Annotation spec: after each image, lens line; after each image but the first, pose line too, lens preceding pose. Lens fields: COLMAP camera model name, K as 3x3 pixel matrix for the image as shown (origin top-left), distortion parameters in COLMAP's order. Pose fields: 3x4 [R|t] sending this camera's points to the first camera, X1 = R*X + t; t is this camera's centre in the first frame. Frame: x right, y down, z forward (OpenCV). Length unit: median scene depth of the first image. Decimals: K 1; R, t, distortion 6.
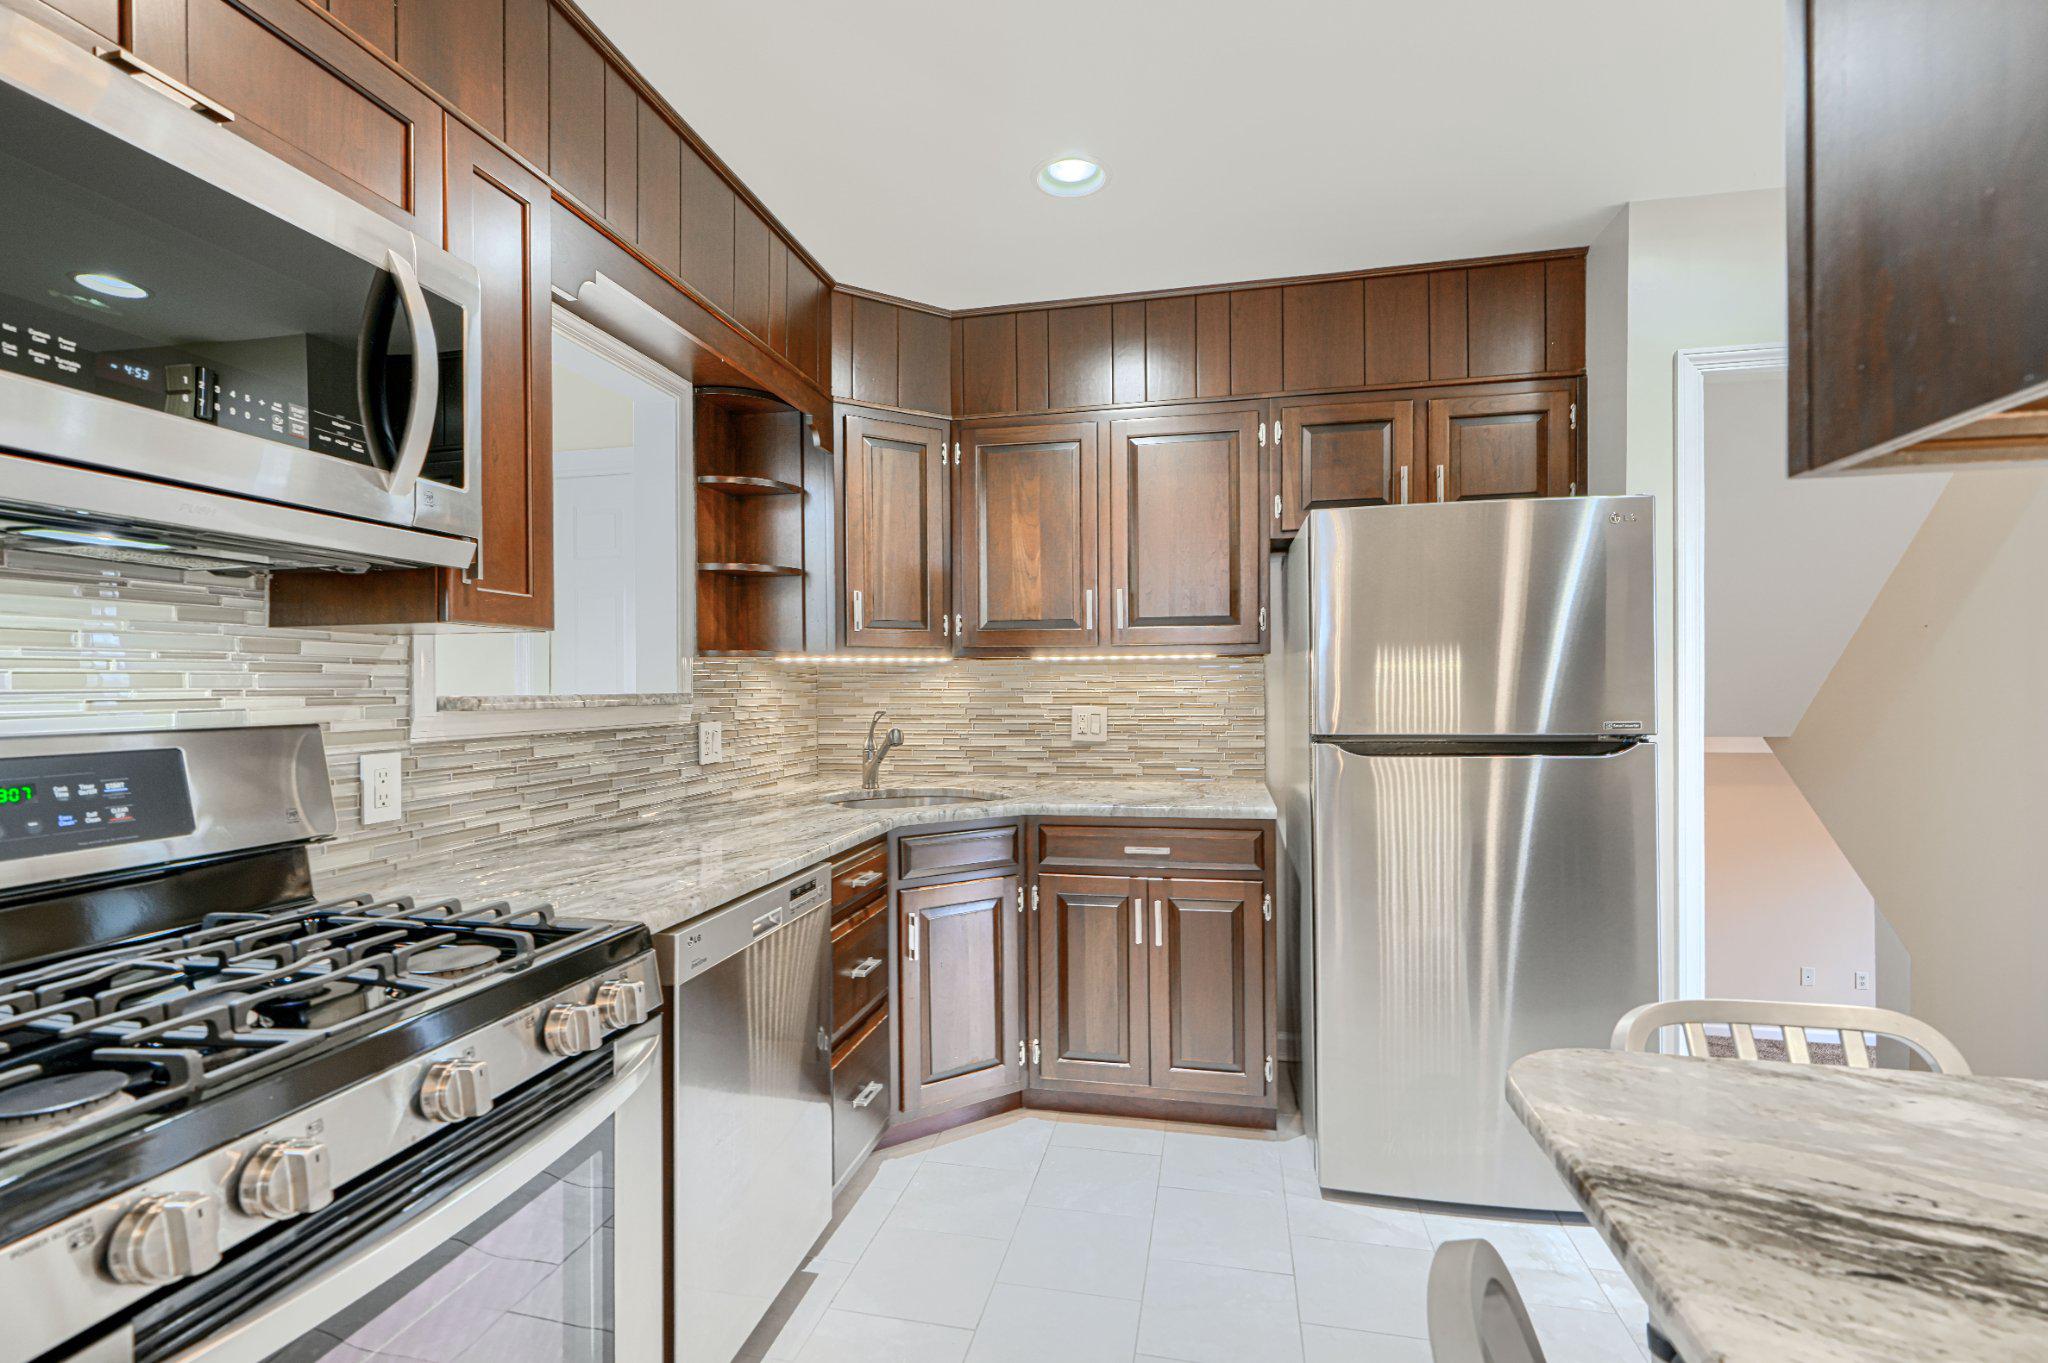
lens RADIAL K [[933.1, 0, 1012.5], [0, 933.1, 689.5], [0, 0, 1]] dist [0.004233, 0.000149]
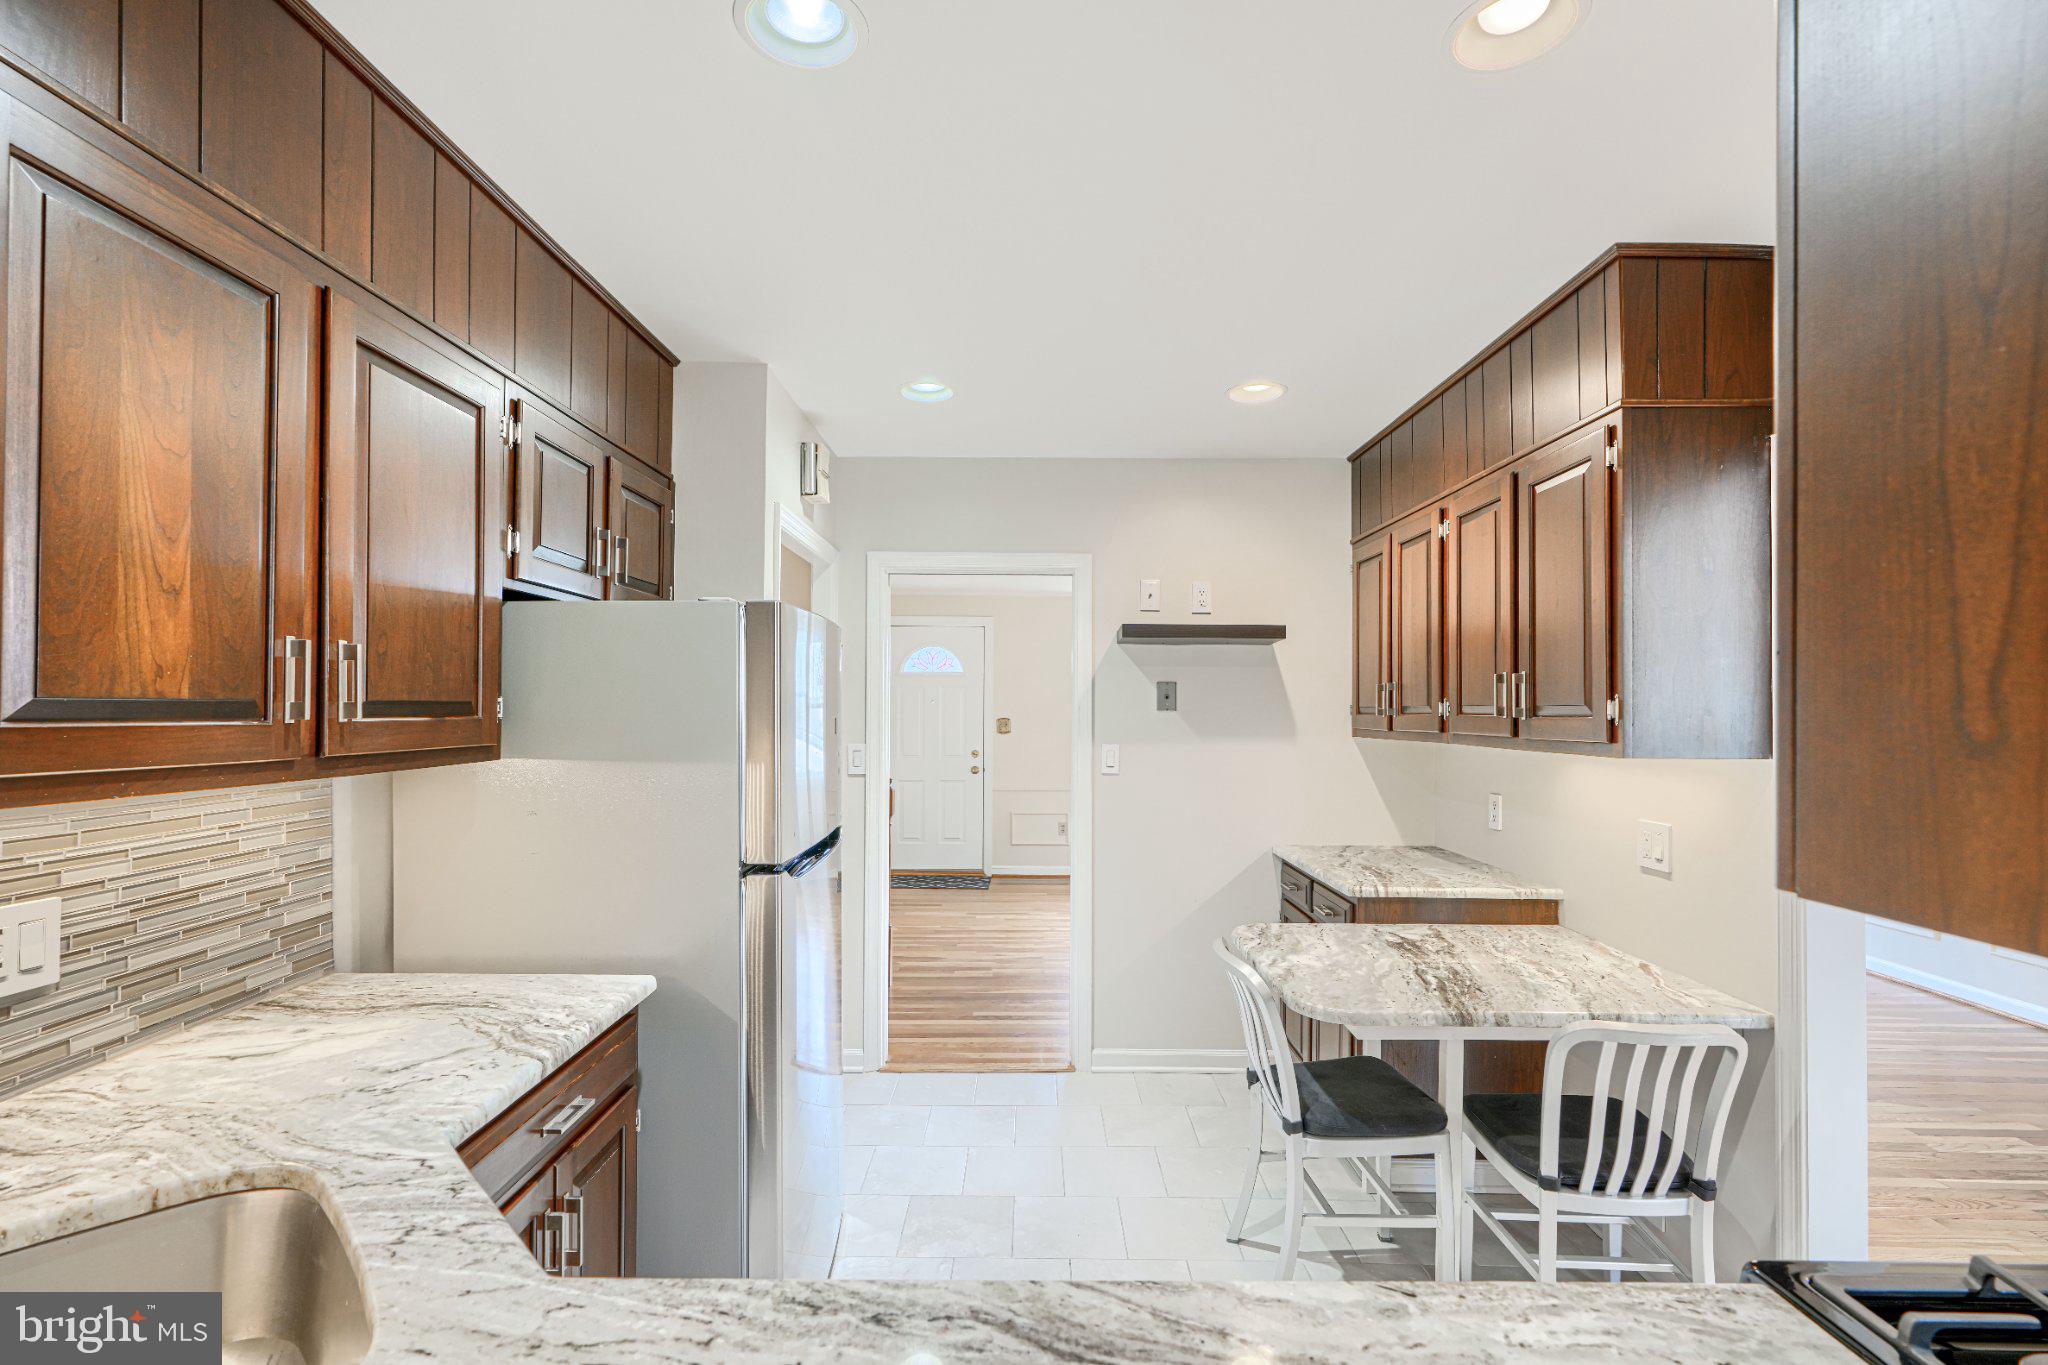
lens RADIAL K [[933.1, 0, 1028.6], [0, 933.1, 683.0], [0, 0, 1]] dist [0.004233, 0.000149]
pose [[-0.218289, 0.027428, 0.975499, -0.492855], [-0.008211, 0.999518, -0.029940, -0.082588], [-0.975850, -0.014546, -0.217958, 0.839988]]
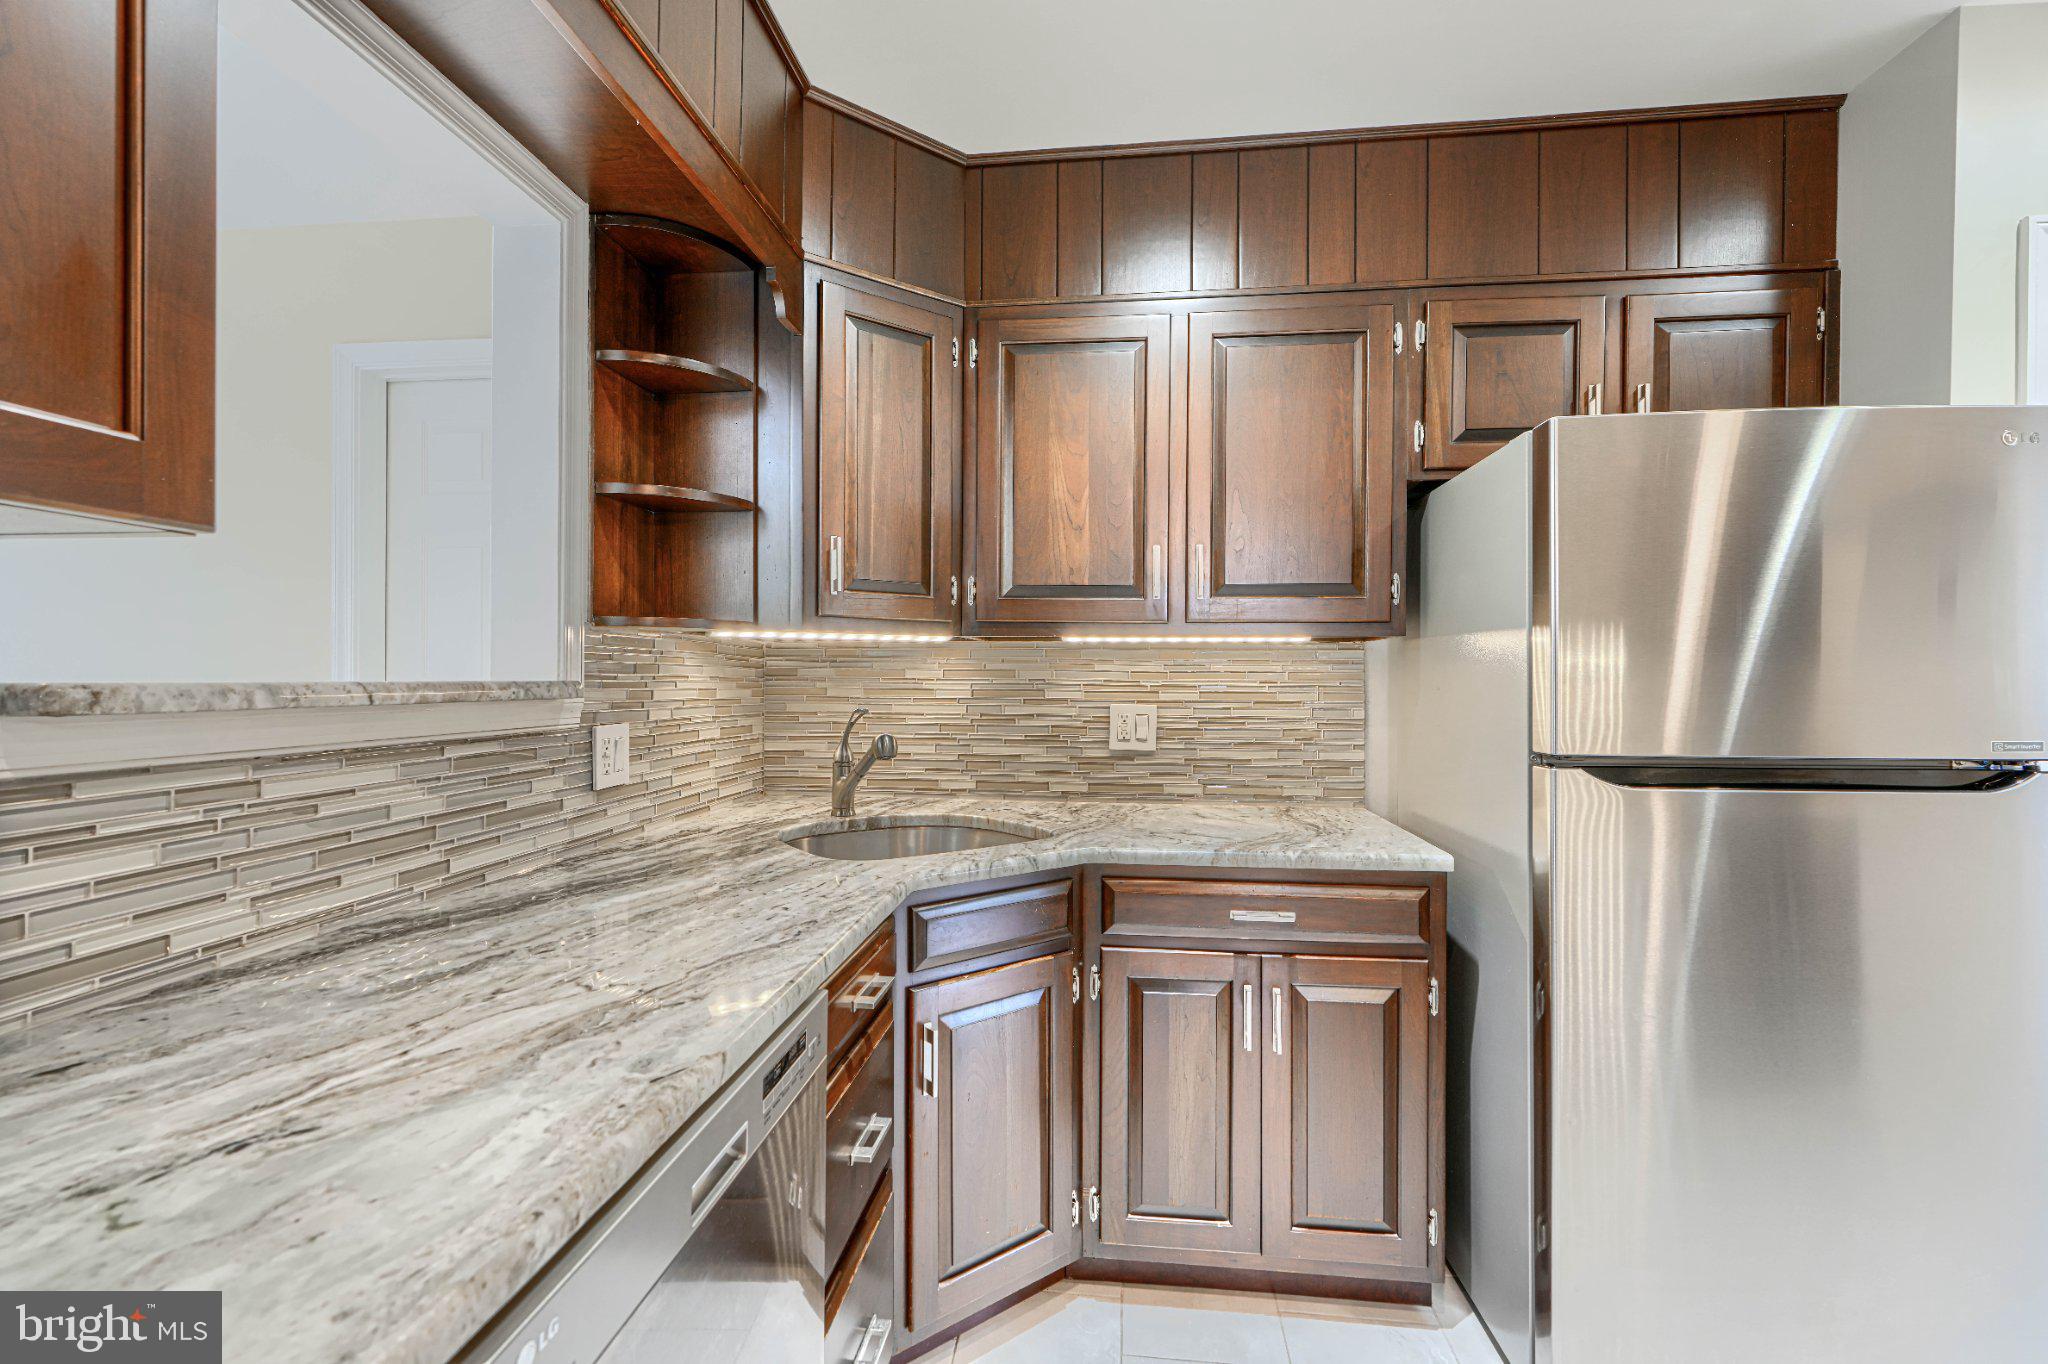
lens RADIAL K [[933.1, 0, 1027.6], [0, 933.1, 678.5], [0, 0, 1]] dist [0.004233, 0.000149]
pose [[0.995061, 0.012132, 0.098522, -0.097591], [-0.012025, 0.999926, -0.001679, -0.000502], [-0.098535, 0.000486, 0.995133, 0.317910]]
